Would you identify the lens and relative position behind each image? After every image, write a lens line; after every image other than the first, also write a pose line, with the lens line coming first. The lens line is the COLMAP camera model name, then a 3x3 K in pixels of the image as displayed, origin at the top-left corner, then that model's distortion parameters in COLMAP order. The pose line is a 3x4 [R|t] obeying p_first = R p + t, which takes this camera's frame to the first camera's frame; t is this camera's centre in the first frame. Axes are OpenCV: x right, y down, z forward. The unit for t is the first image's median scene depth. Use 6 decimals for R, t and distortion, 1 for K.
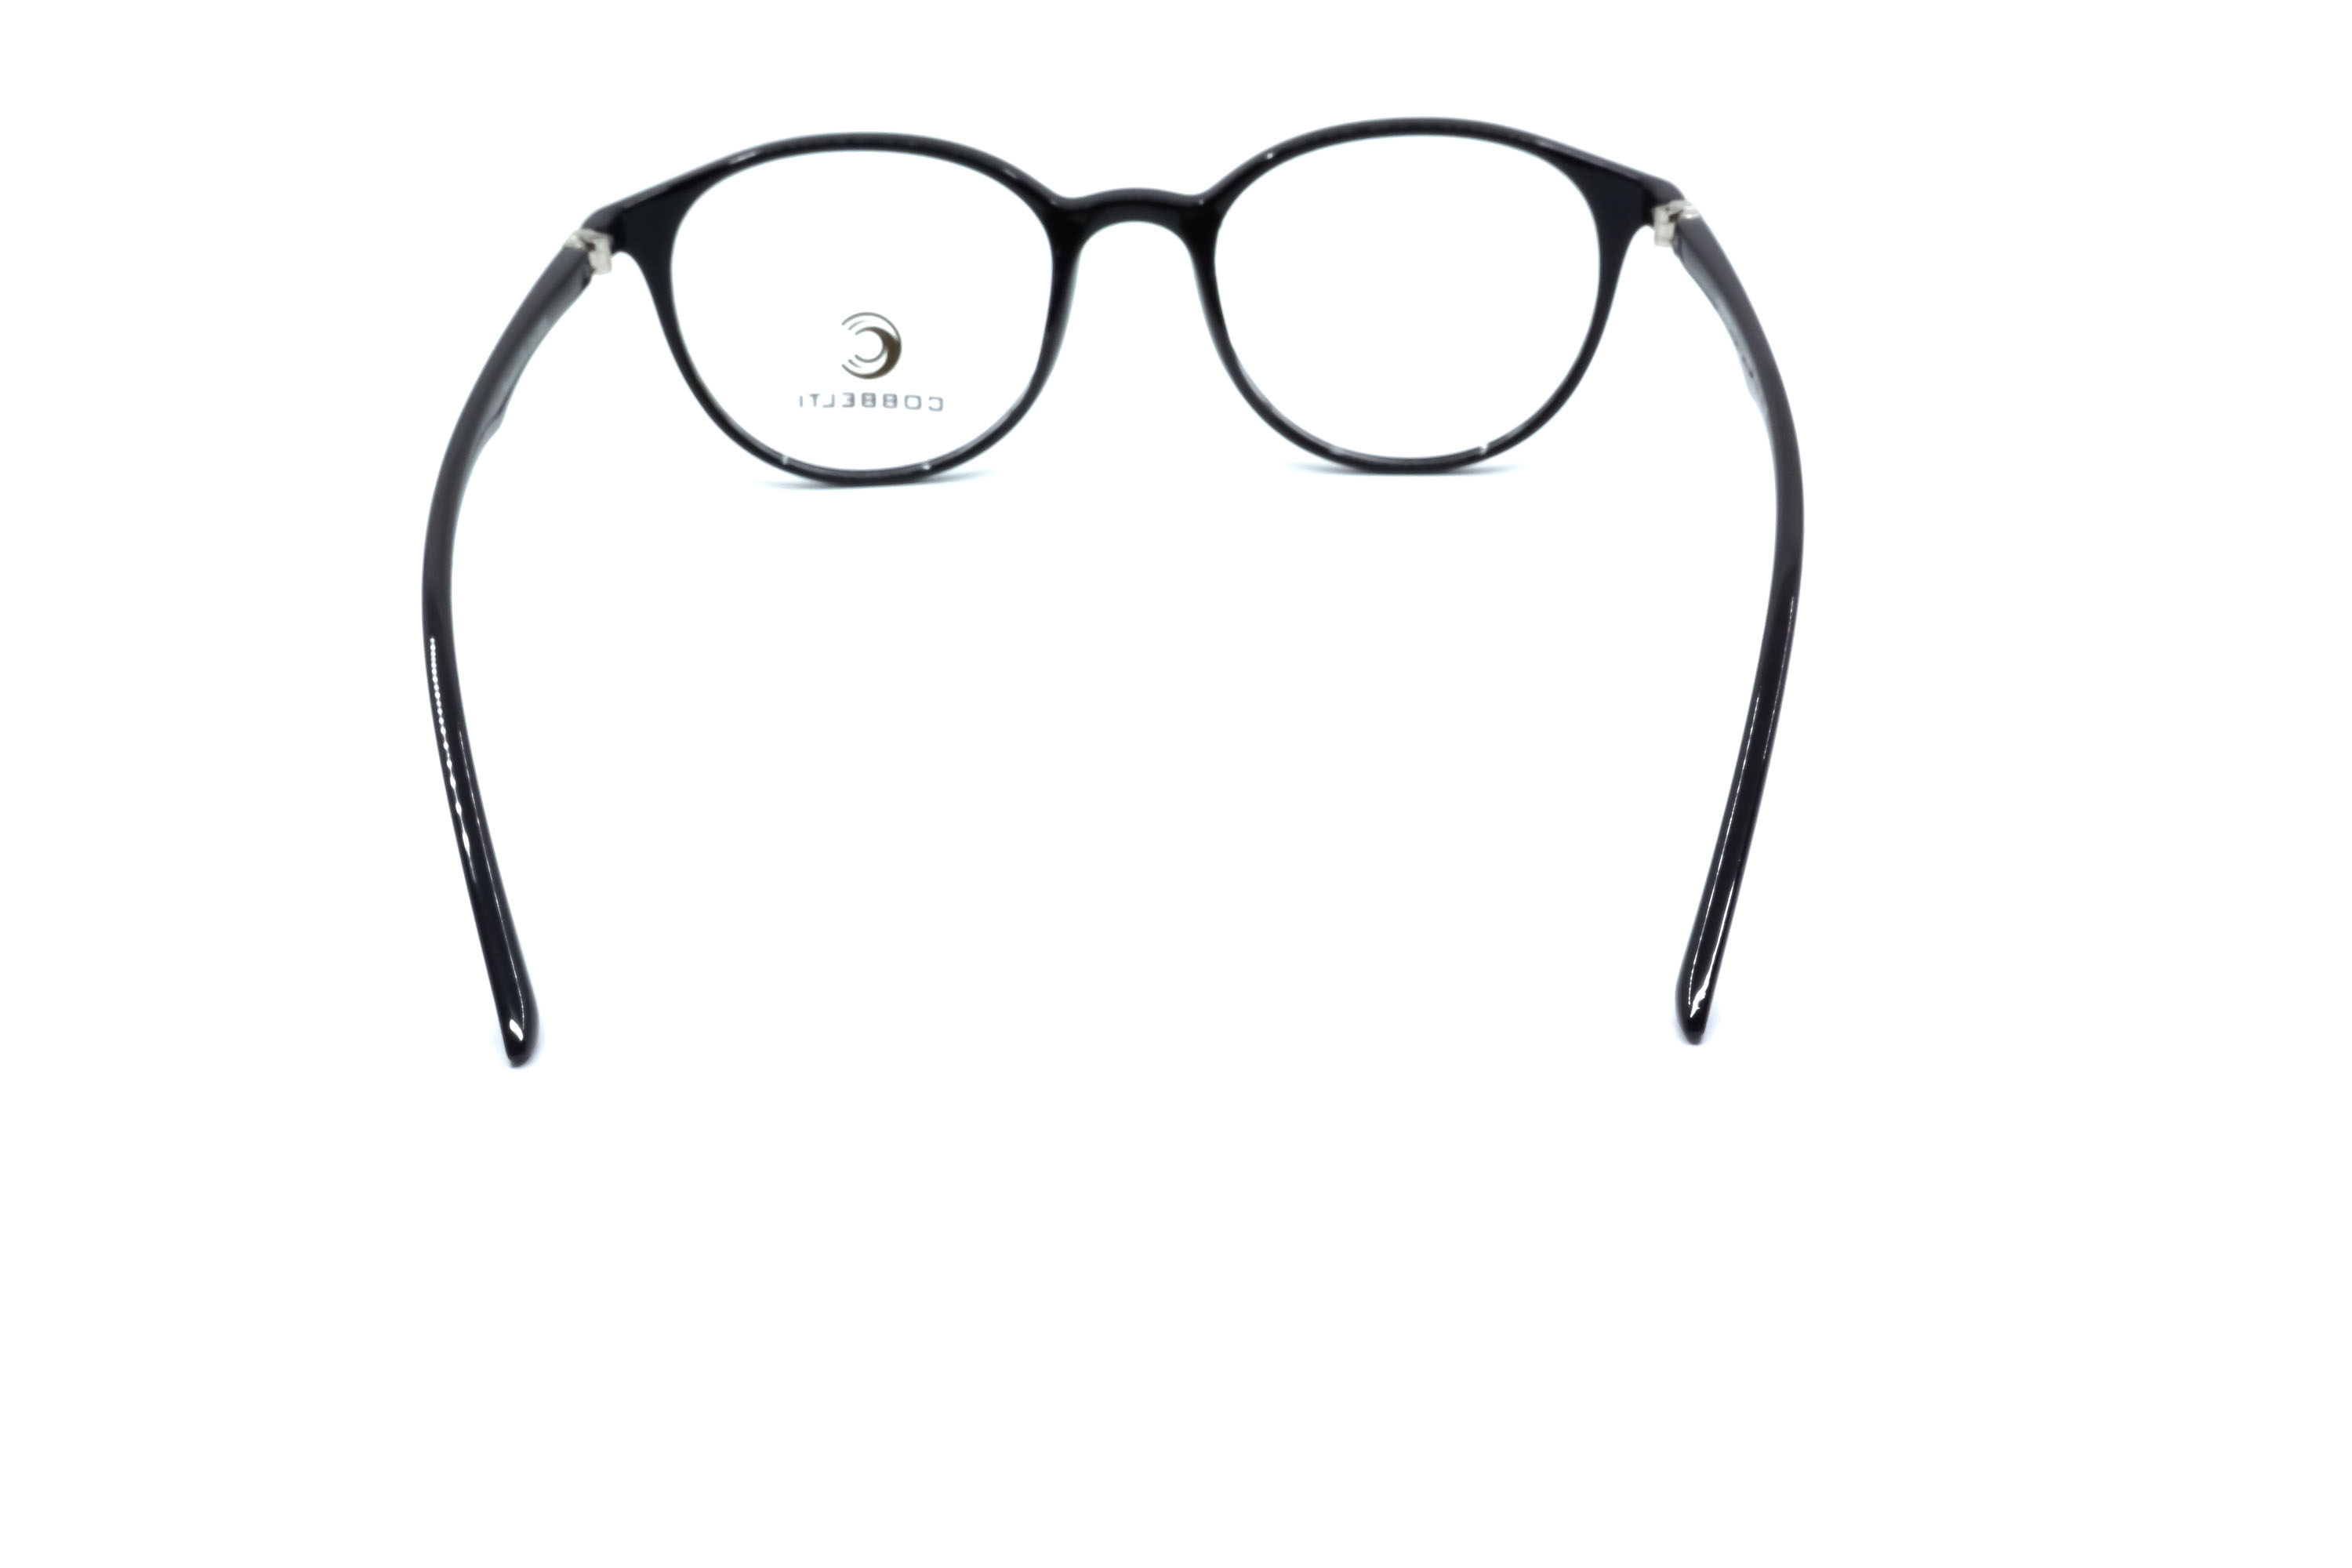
lens RADIAL K [[2633.7, 0, 1167.9], [0, 2633.7, 832.2], [0, 0, 1]] dist [0.024525, 0.000000]
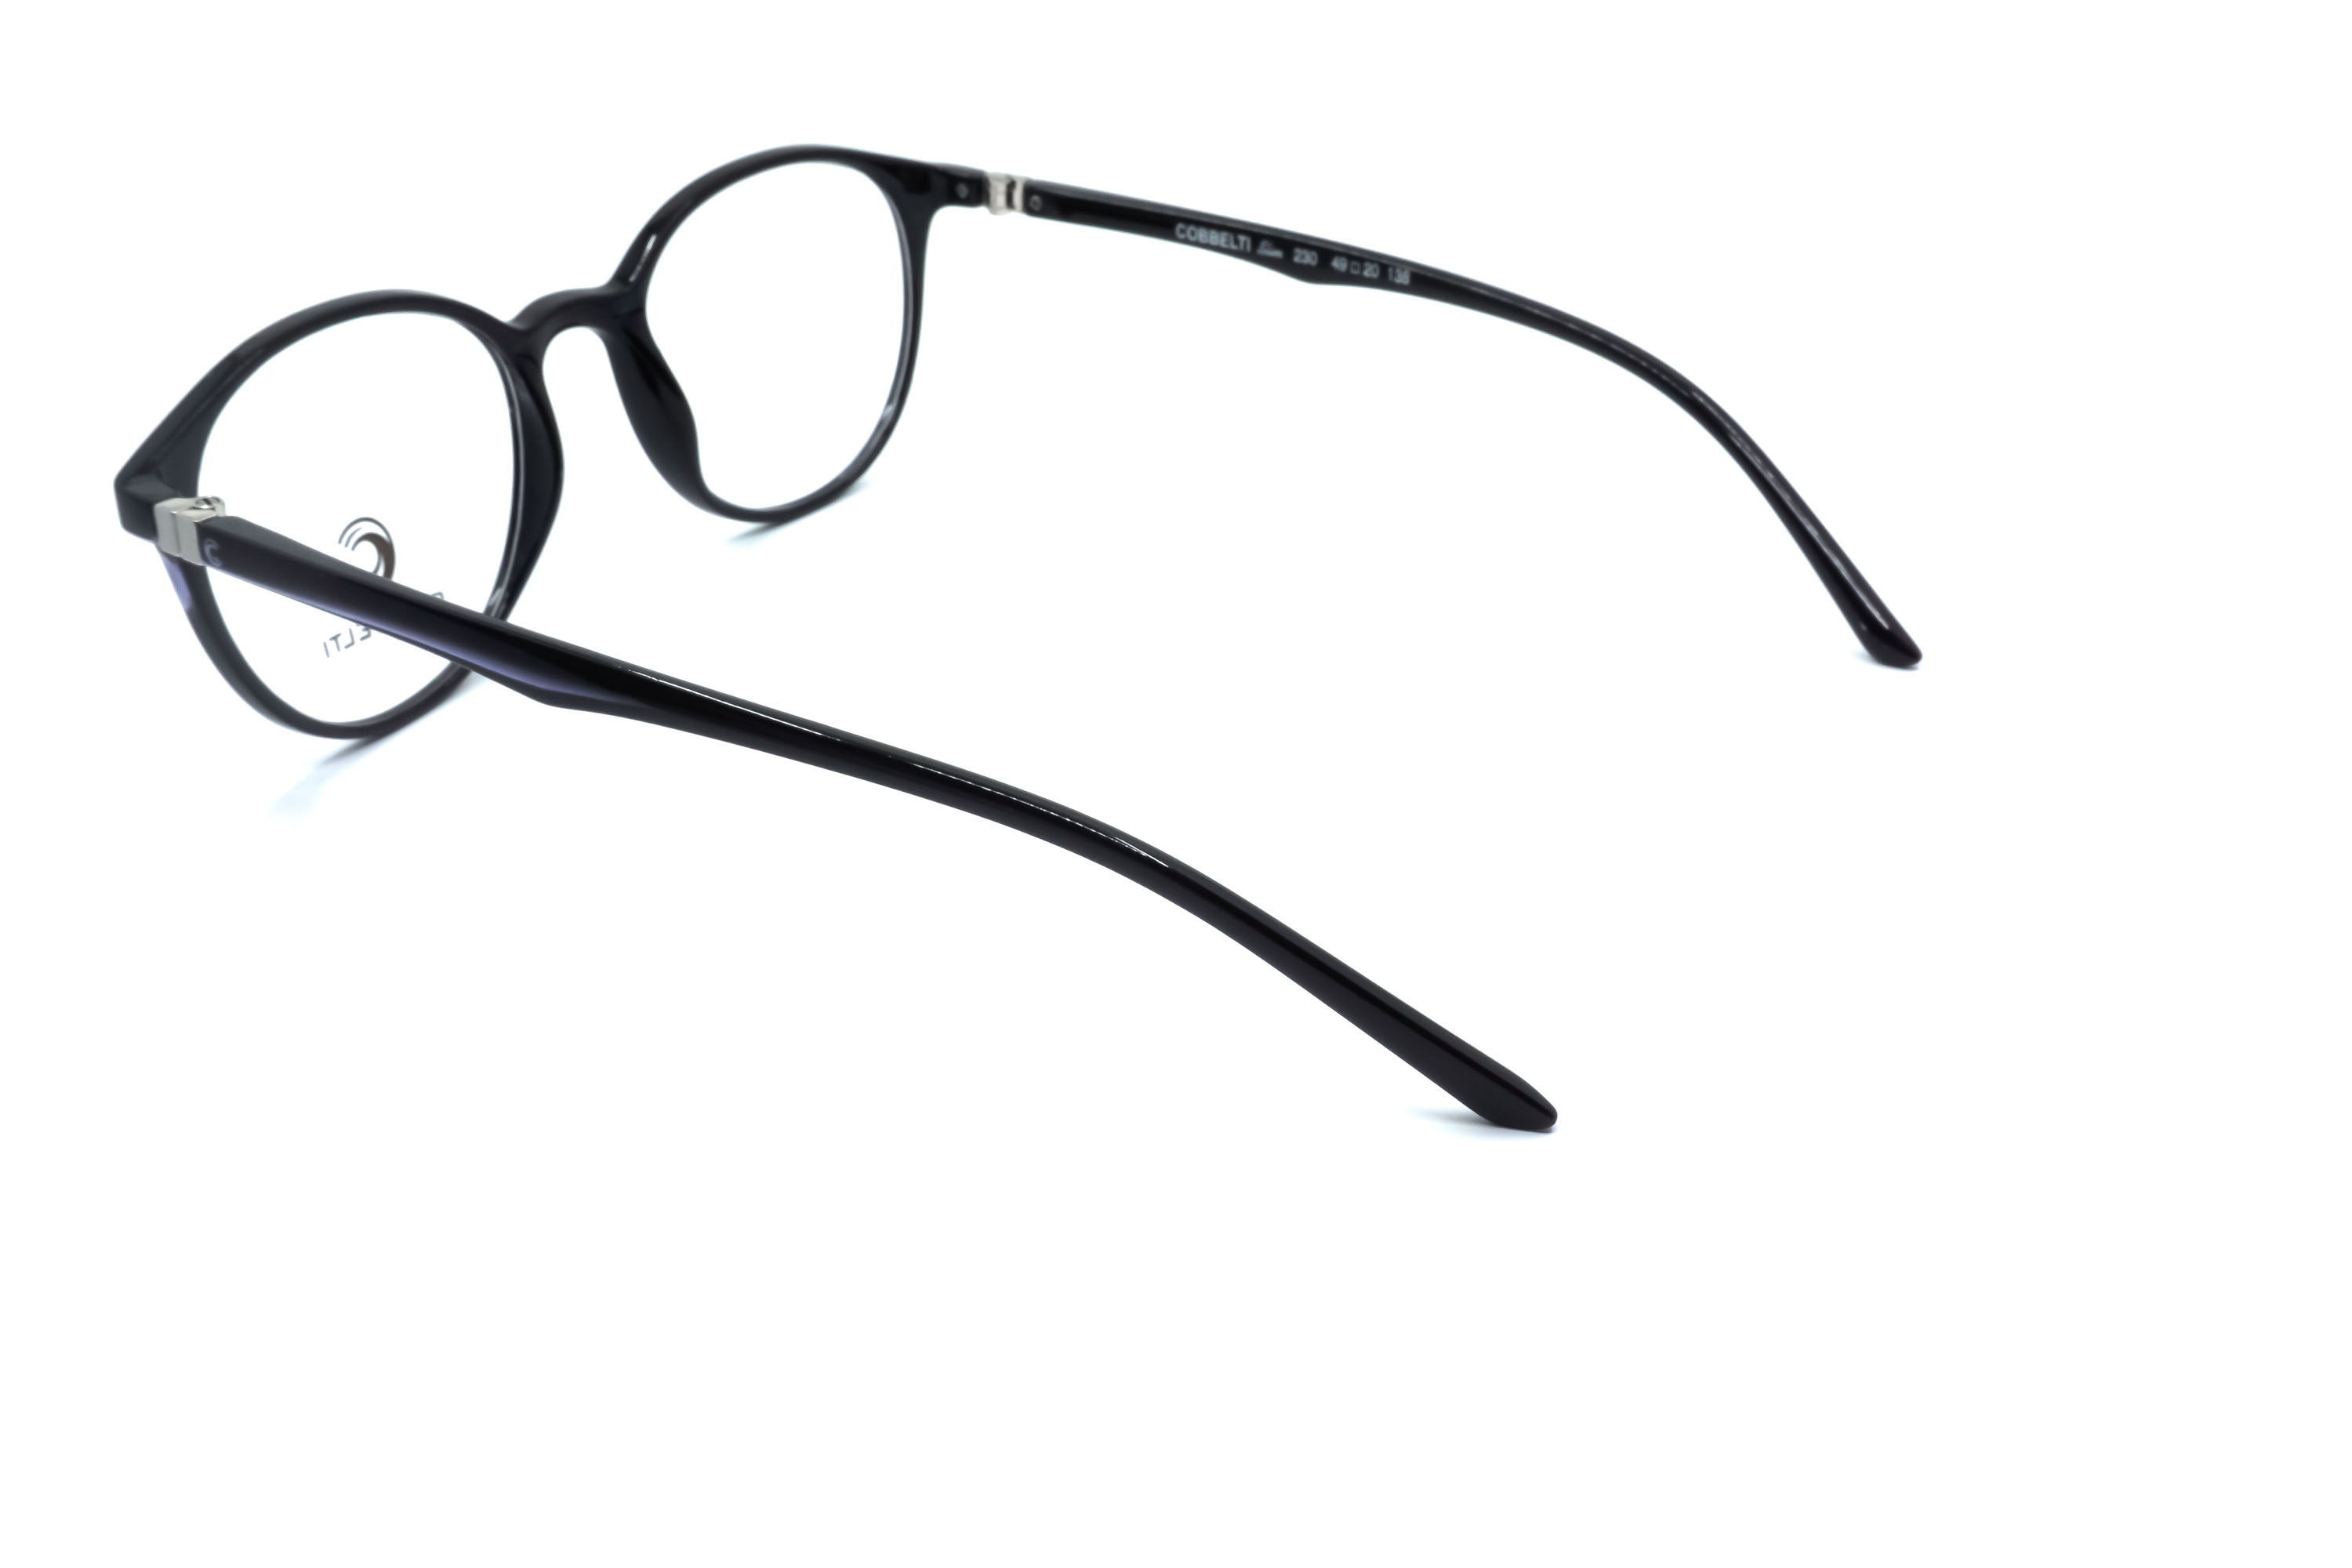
lens RADIAL K [[2633.7, 0, 1175.4], [0, 2633.7, 790.0], [0, 0, 1]] dist [0.024525, 0.000000]
pose [[0.495398, -0.377785, 0.782214, -0.658653], [0.422115, 0.891708, 0.163330, -0.148973], [-0.759210, 0.249271, 0.601219, 0.338686]]
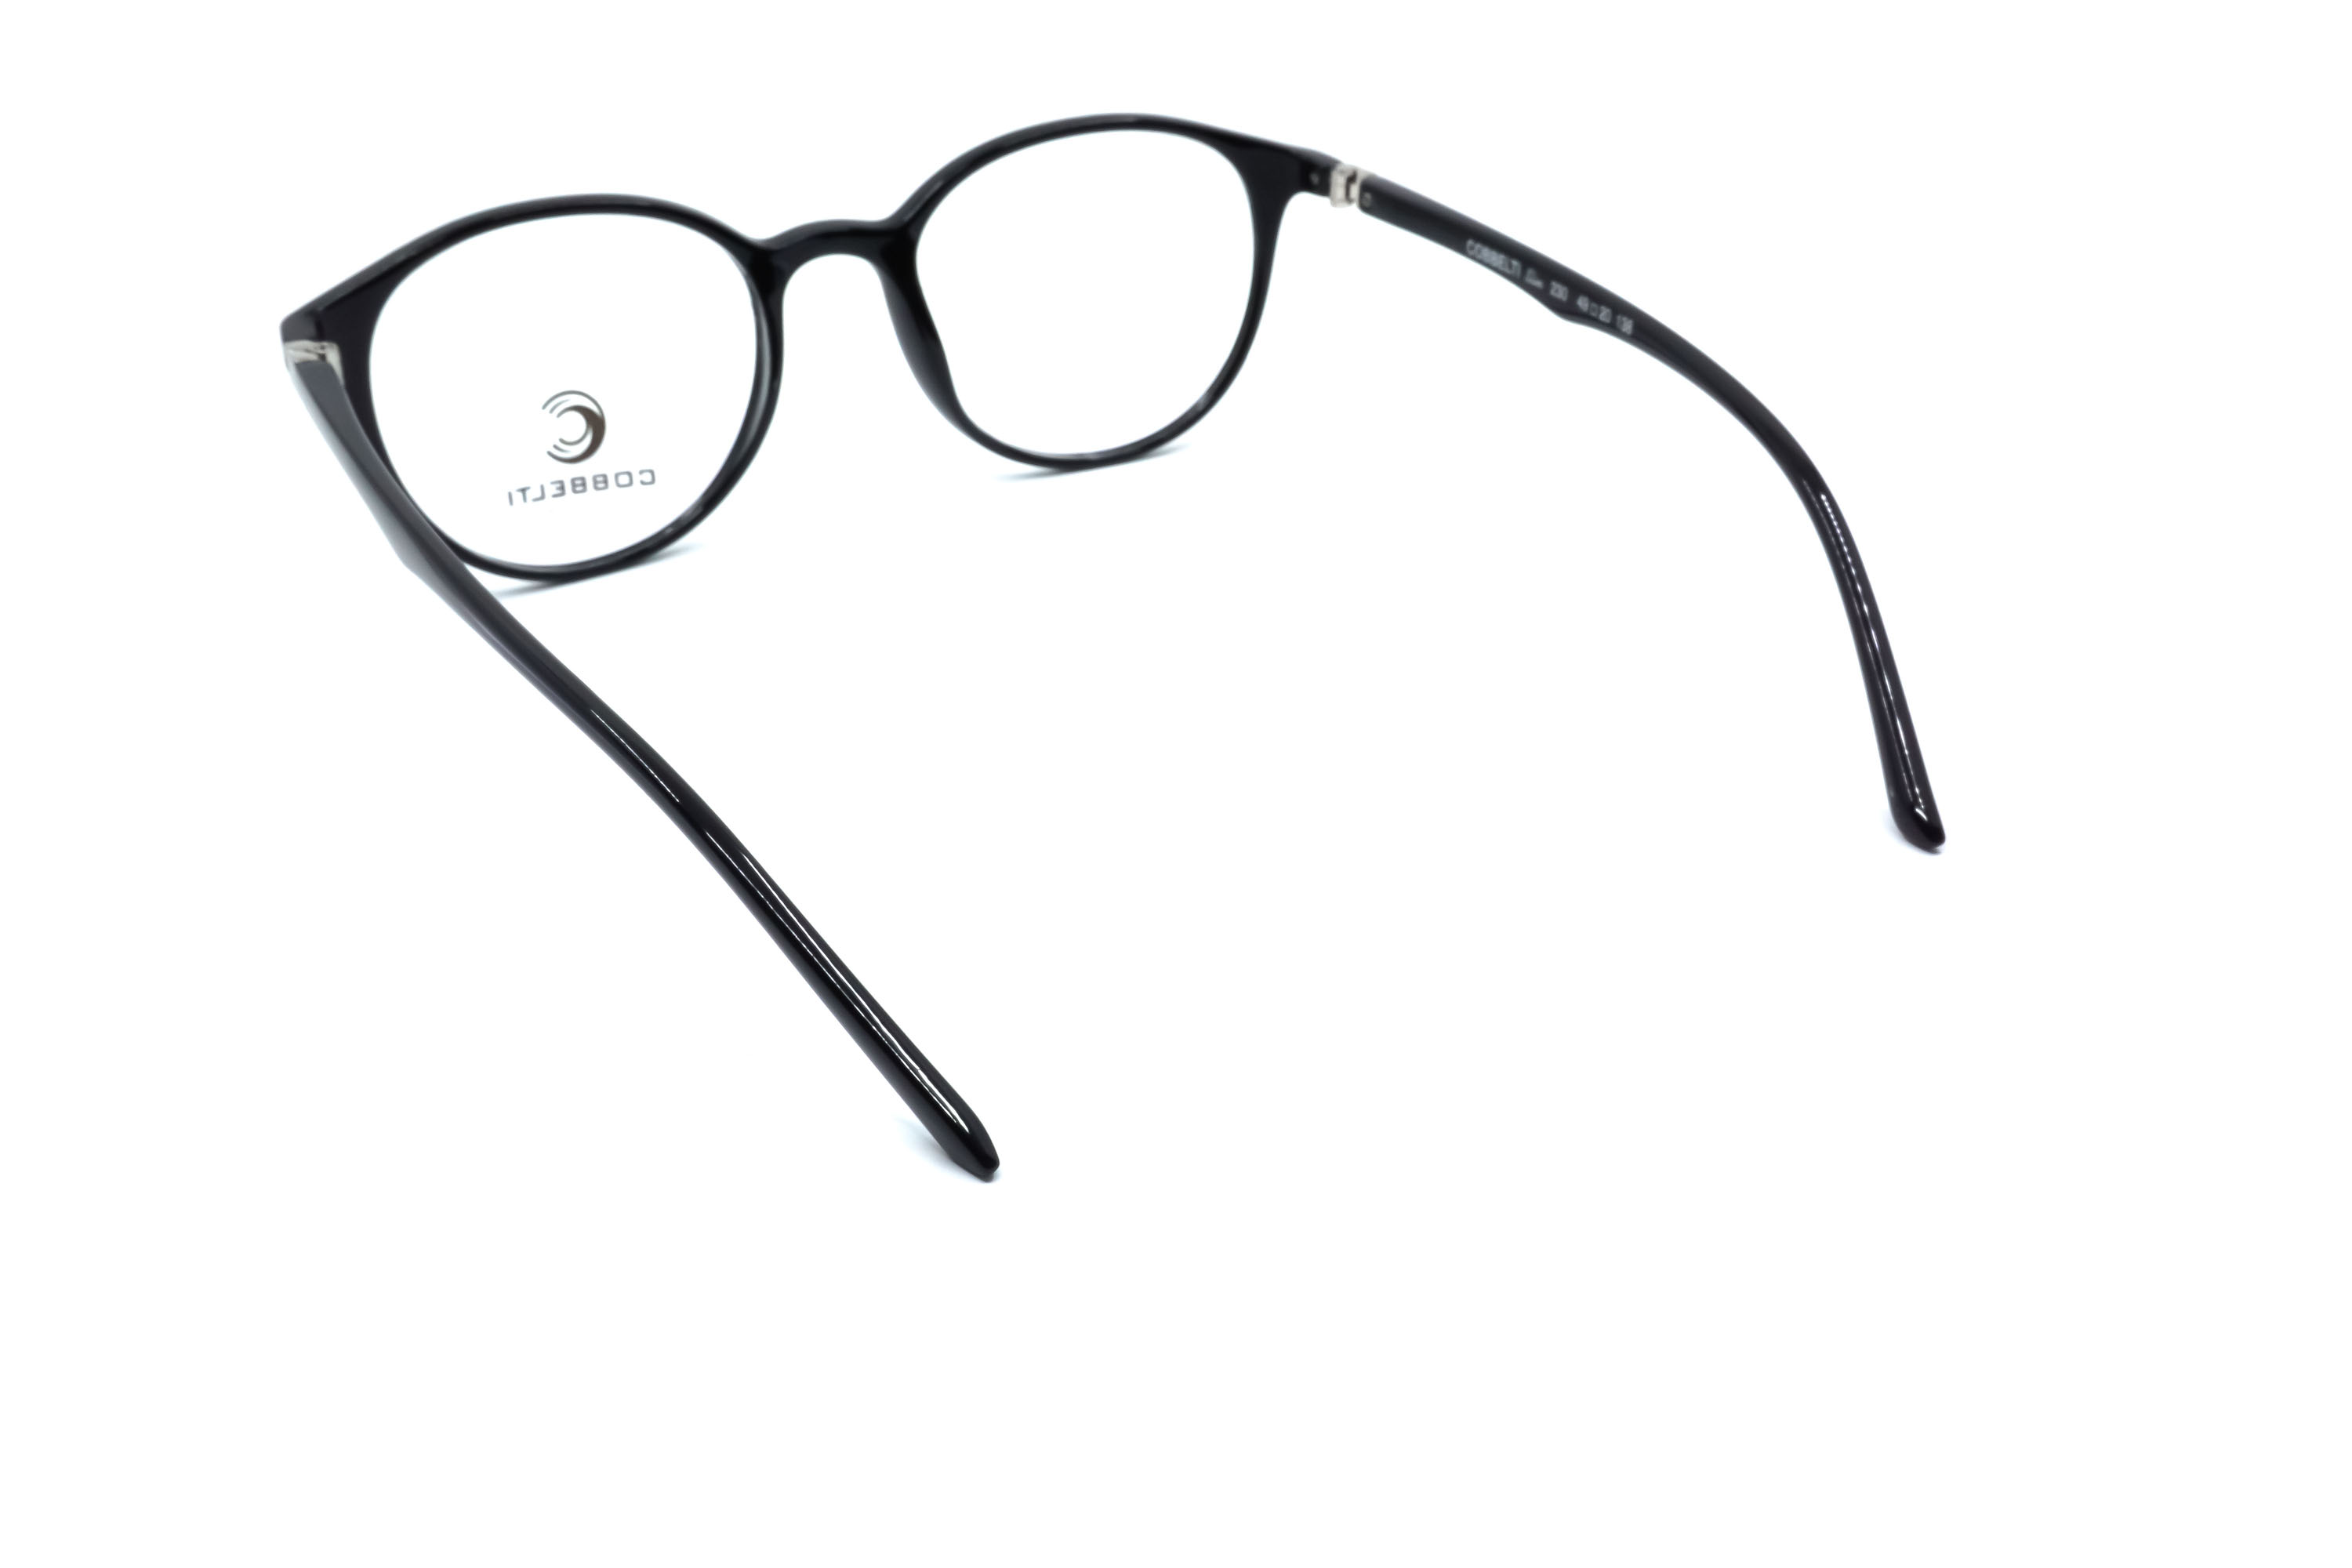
lens RADIAL K [[2633.7, 0, 1169.7], [0, 2633.7, 786.1], [0, 0, 1]] dist [0.024525, 0.000000]
pose [[0.864718, -0.221121, 0.450964, -0.378642], [0.240248, 0.970592, 0.015238, -0.026465], [-0.441071, 0.095167, 0.892412, 0.096610]]
